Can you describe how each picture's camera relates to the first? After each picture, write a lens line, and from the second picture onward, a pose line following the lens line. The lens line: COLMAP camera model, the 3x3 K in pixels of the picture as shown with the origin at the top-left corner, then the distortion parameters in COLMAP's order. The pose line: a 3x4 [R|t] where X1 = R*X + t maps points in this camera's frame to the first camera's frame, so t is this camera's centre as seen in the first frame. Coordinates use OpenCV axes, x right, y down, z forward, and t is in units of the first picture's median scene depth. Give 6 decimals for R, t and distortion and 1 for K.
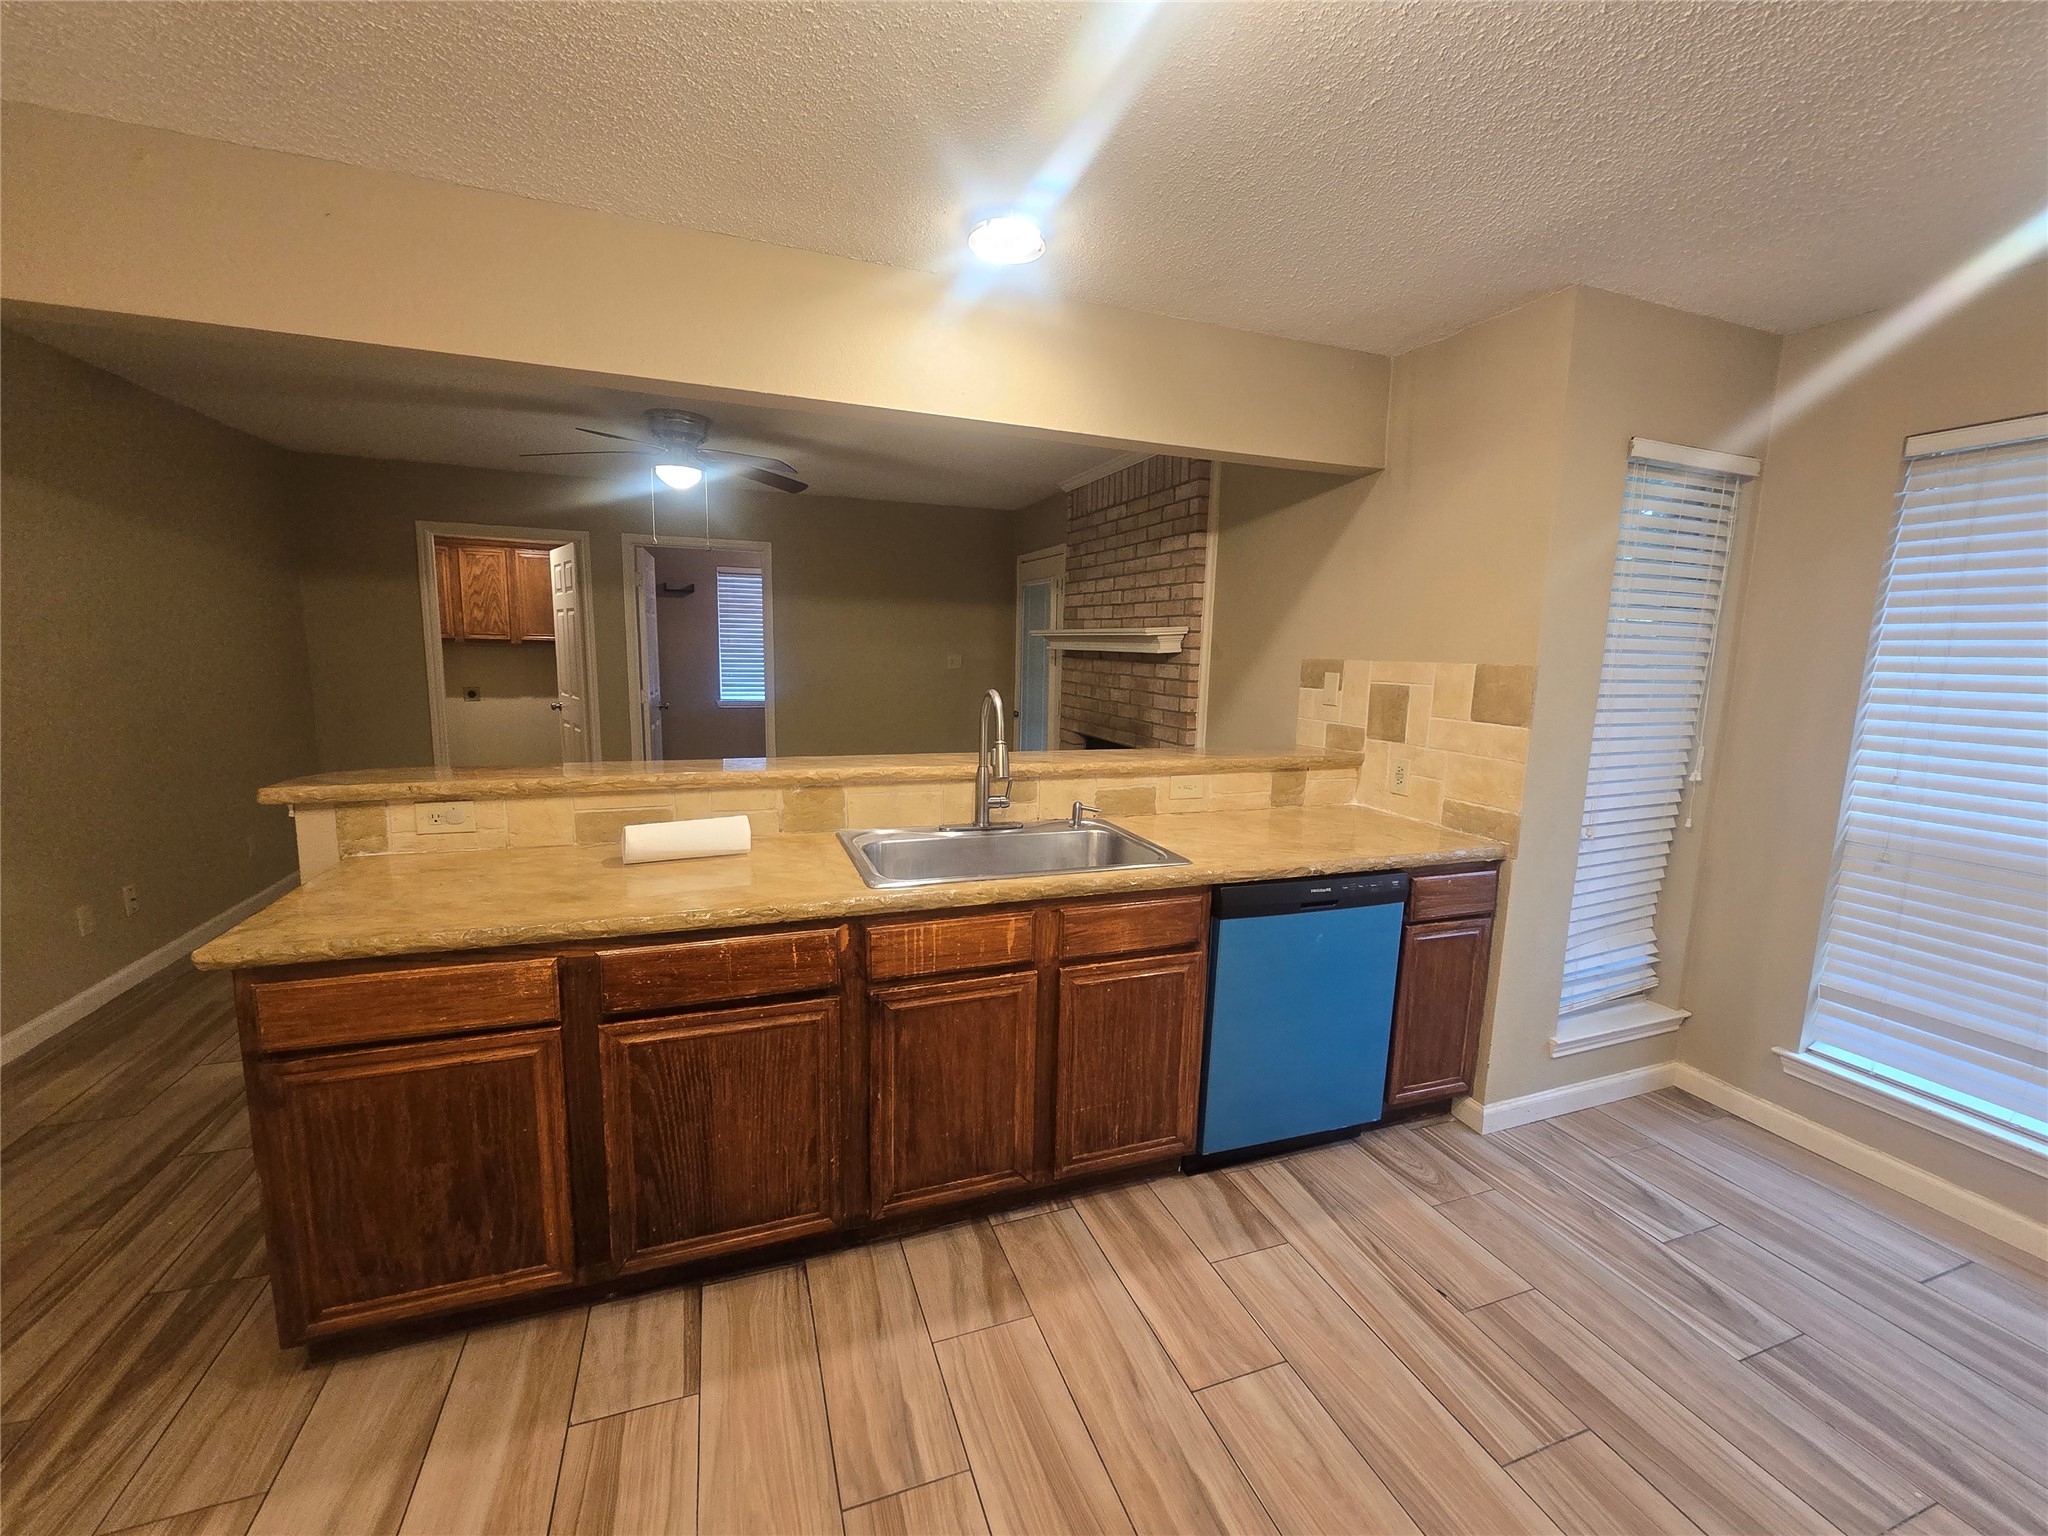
lens RADIAL K [[841.7, 0, 1027.4], [0, 841.7, 770.8], [0, 0, 1]] dist [-0.002438, -0.000237]
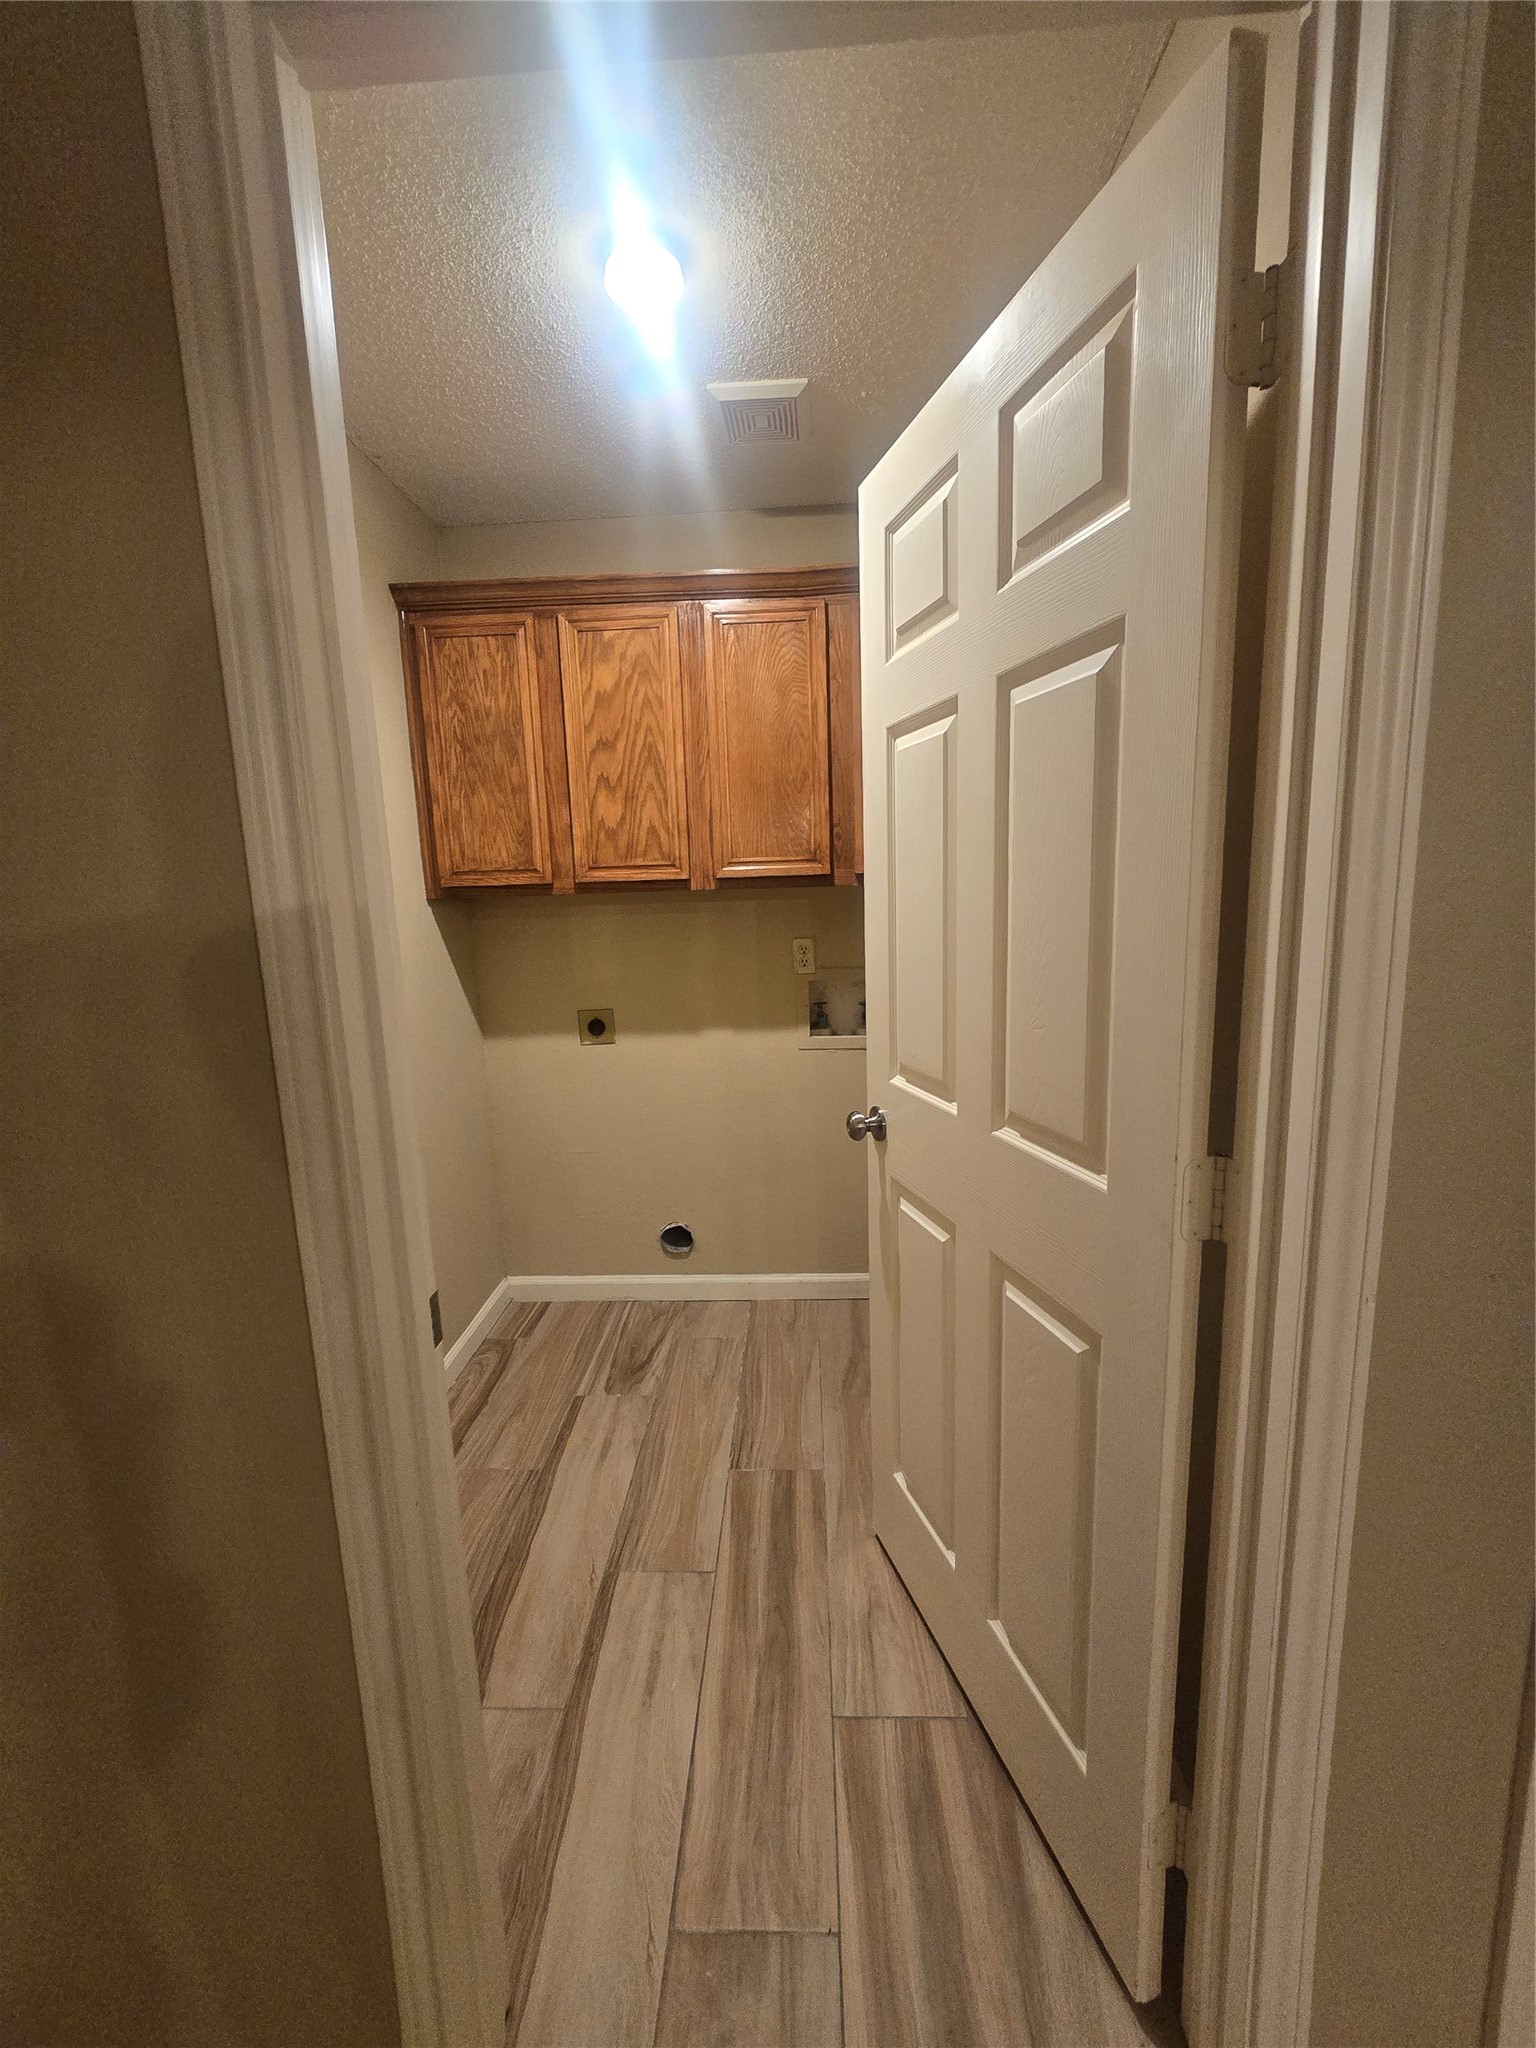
lens RADIAL K [[841.7, 0, 769.3], [0, 841.7, 1021.8], [0, 0, 1]] dist [-0.002438, -0.000237]
pose [[0.917791, 0.009712, -0.396944, -0.452234], [-0.004601, 0.999894, 0.013826, -0.103321], [0.397036, -0.010863, 0.917739, 0.703992]]
